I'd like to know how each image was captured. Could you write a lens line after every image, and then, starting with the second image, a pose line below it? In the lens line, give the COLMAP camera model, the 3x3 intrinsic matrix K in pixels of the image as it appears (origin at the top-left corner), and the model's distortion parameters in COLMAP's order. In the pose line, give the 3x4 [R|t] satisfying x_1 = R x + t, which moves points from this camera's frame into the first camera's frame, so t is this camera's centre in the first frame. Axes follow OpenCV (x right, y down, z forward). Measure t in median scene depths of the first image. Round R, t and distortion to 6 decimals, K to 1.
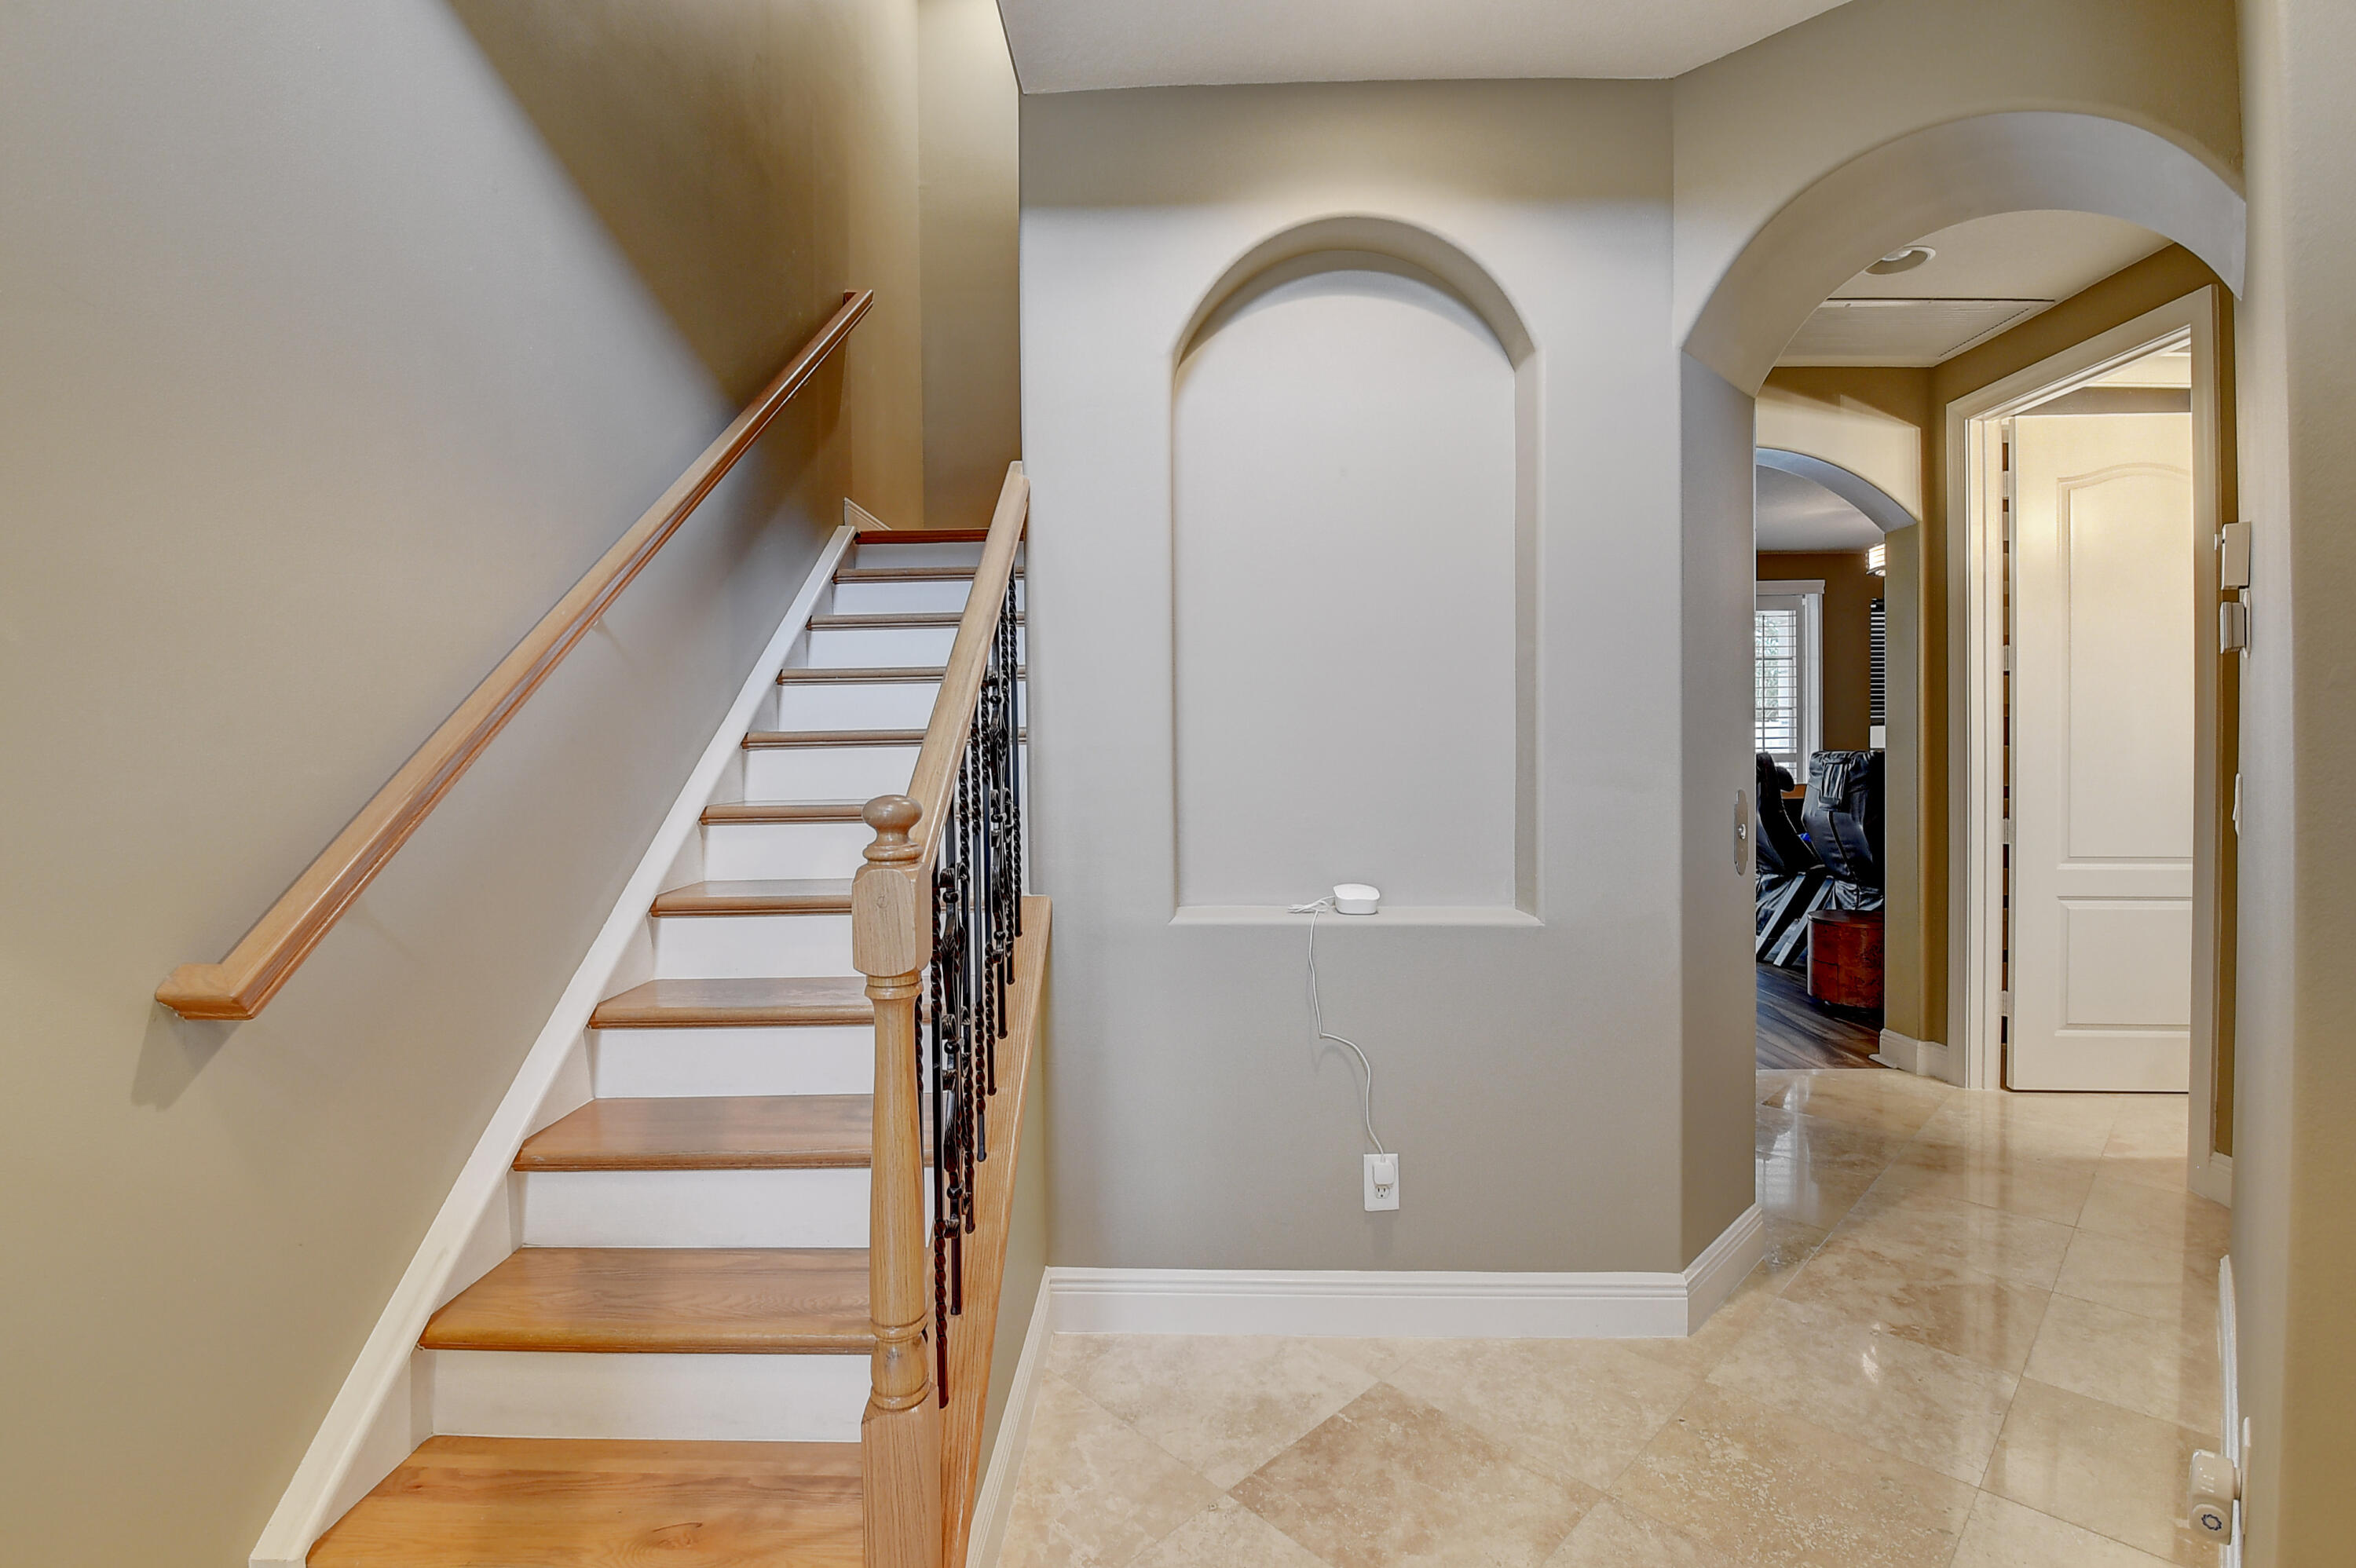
lens RADIAL K [[1031.7, 0, 1172.1], [0, 1031.7, 758.9], [0, 0, 1]] dist [0.003065, -0.021041]
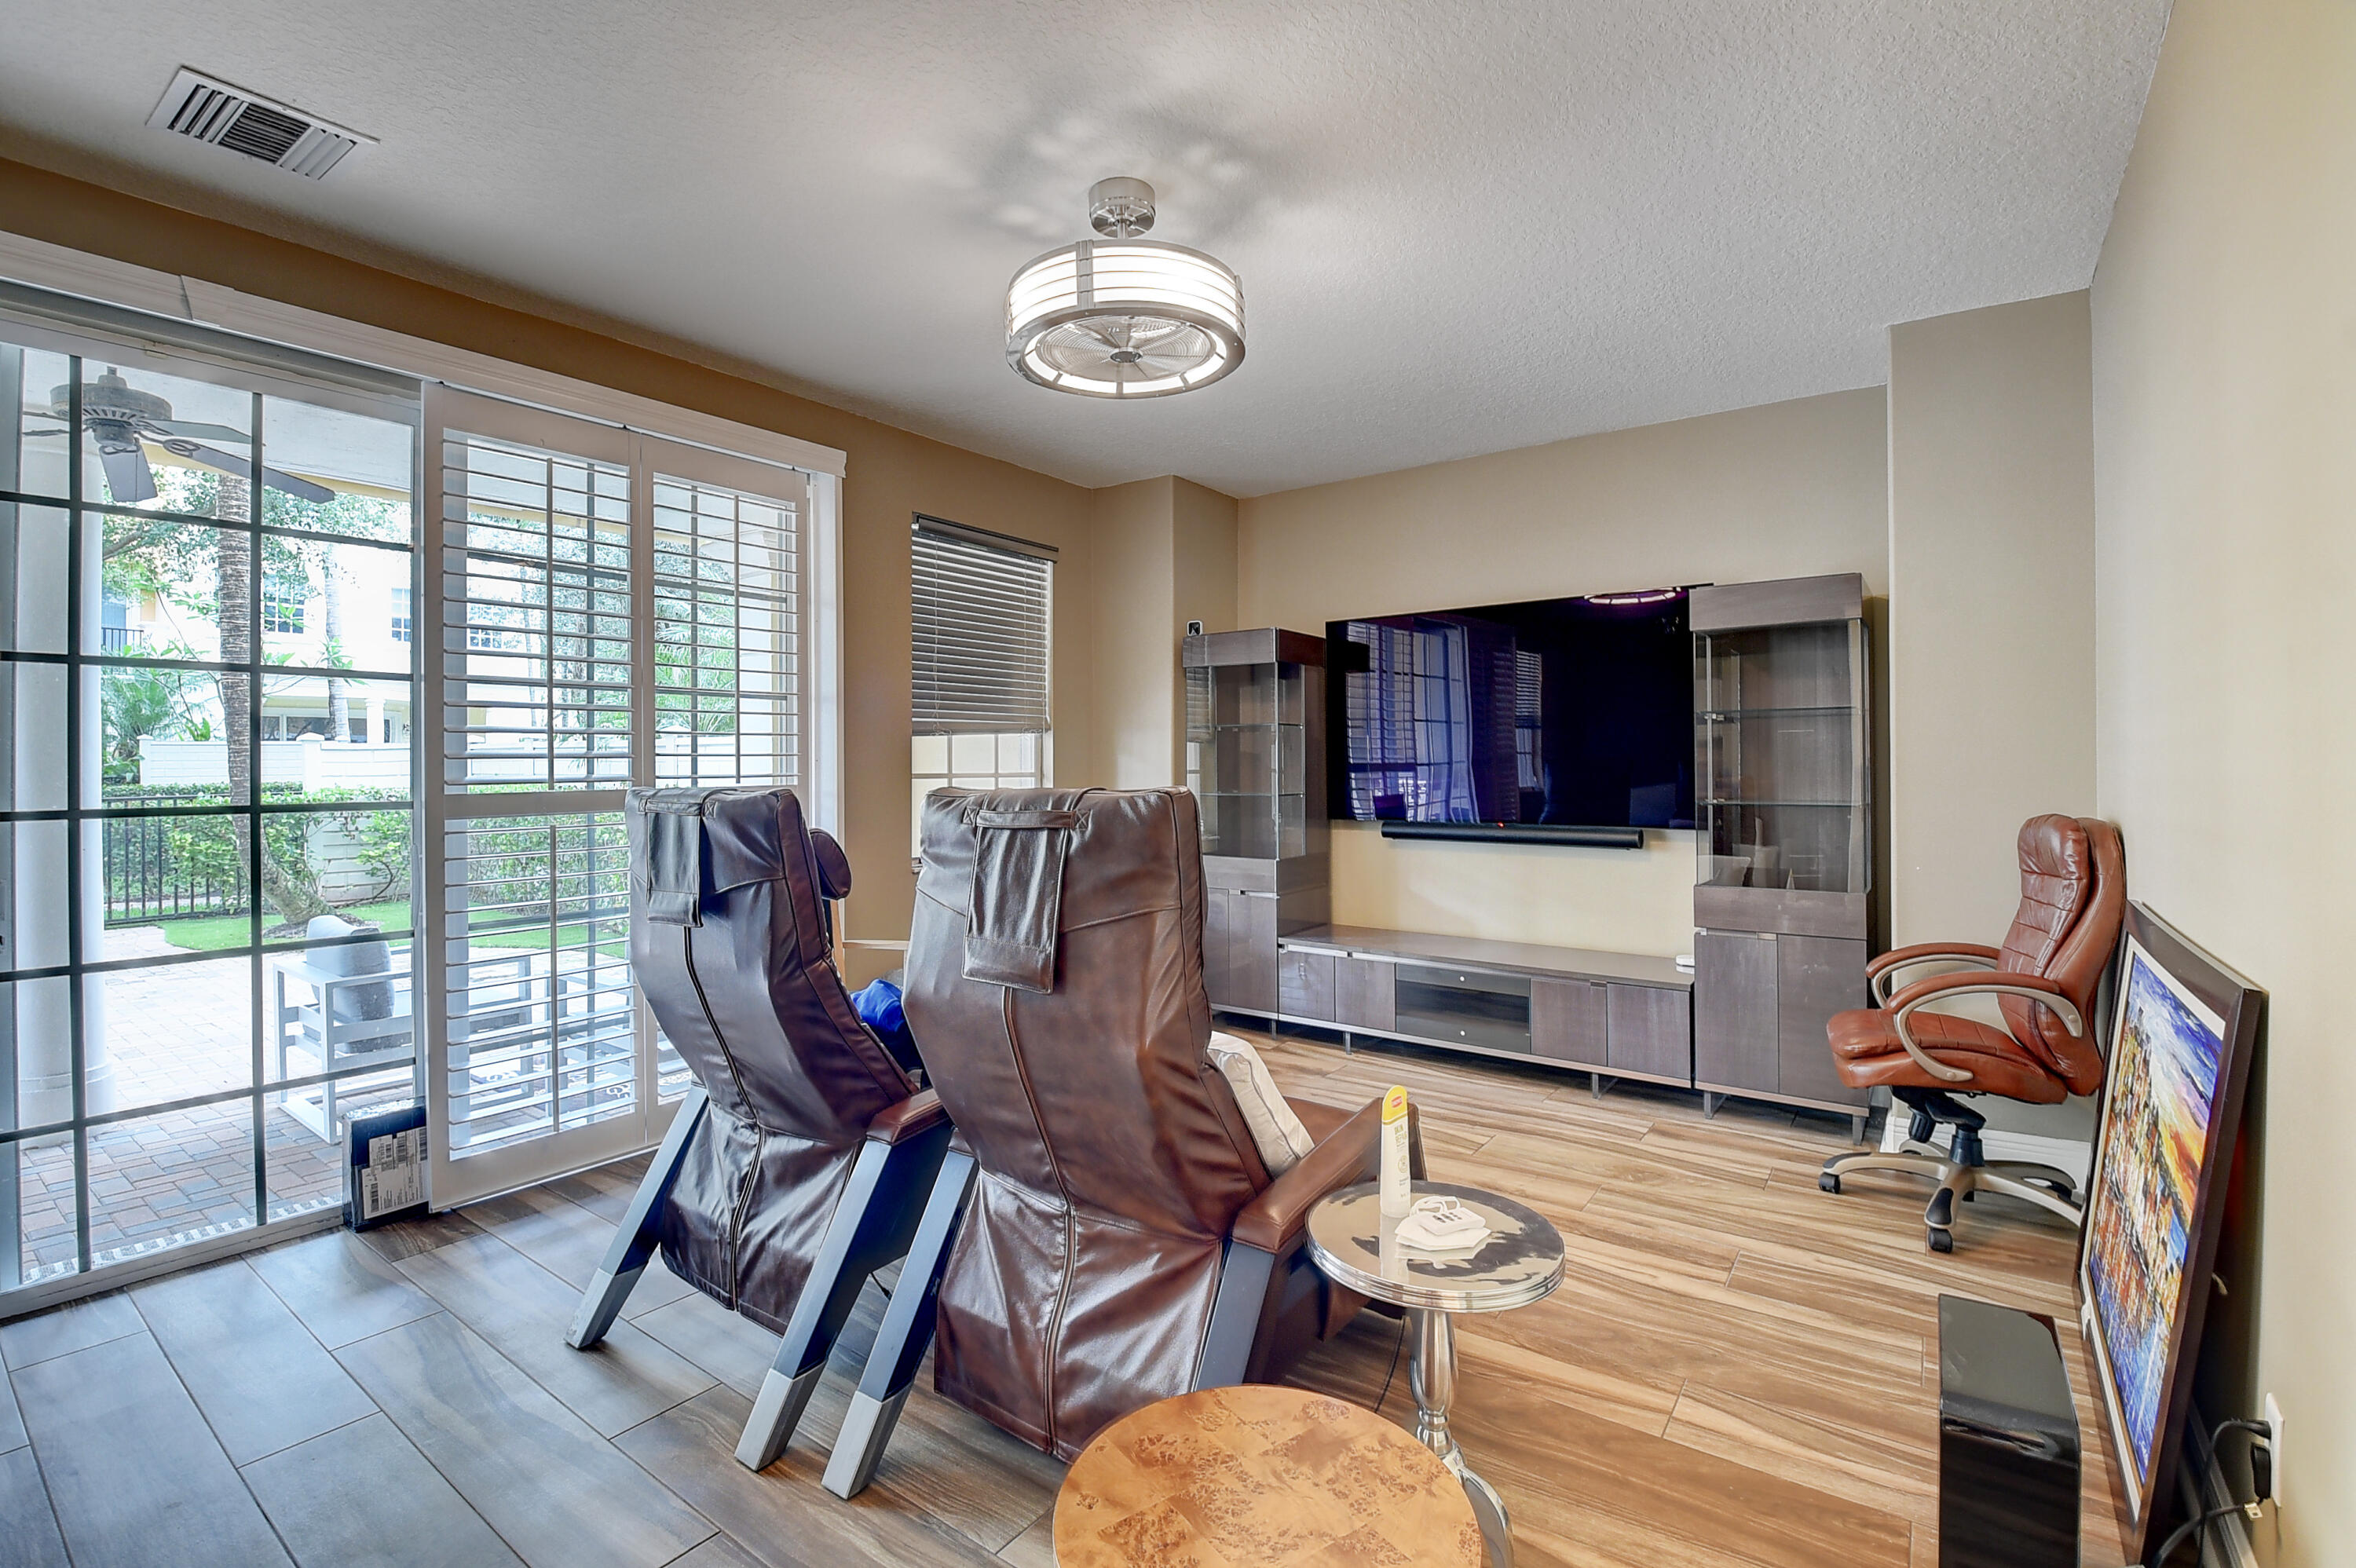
lens RADIAL K [[1031.7, 0, 1172.1], [0, 1031.7, 758.9], [0, 0, 1]] dist [0.003065, -0.021041]
pose [[0.577405, 0.006755, 0.816430, 0.403547], [0.014880, 0.999713, -0.018795, -0.008843], [-0.816322, 0.023001, 0.577139, 0.752814]]
